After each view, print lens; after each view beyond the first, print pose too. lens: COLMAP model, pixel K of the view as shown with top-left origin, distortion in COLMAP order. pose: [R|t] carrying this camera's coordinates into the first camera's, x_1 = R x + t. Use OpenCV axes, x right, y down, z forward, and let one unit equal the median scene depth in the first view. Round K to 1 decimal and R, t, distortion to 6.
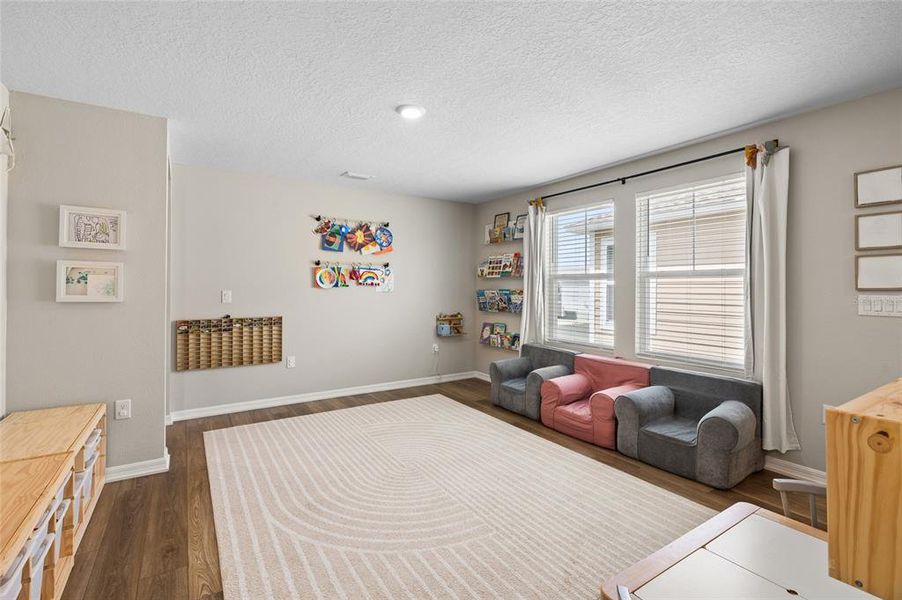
lens RADIAL K [[409.3, 0, 450.8], [0, 409.3, 294.6], [0, 0, 1]] dist [-0.002772, 0.000088]
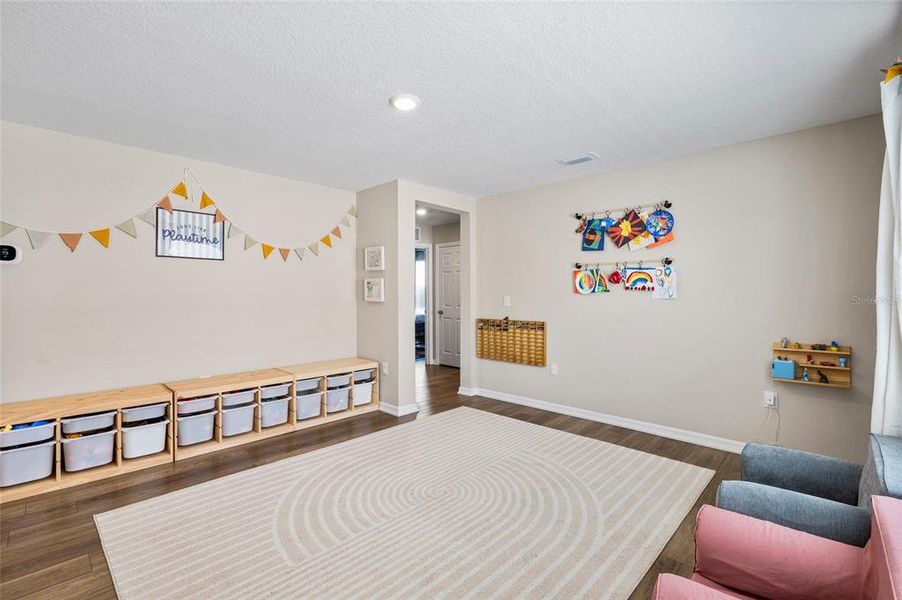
lens RADIAL K [[409.3, 0, 450.8], [0, 409.3, 294.6], [0, 0, 1]] dist [-0.002772, 0.000088]
pose [[0.228715, 0.000635, -0.973493, 0.487275], [-0.017420, 0.999842, -0.003440, -0.005783], [0.973338, 0.017745, 0.228690, 0.516687]]
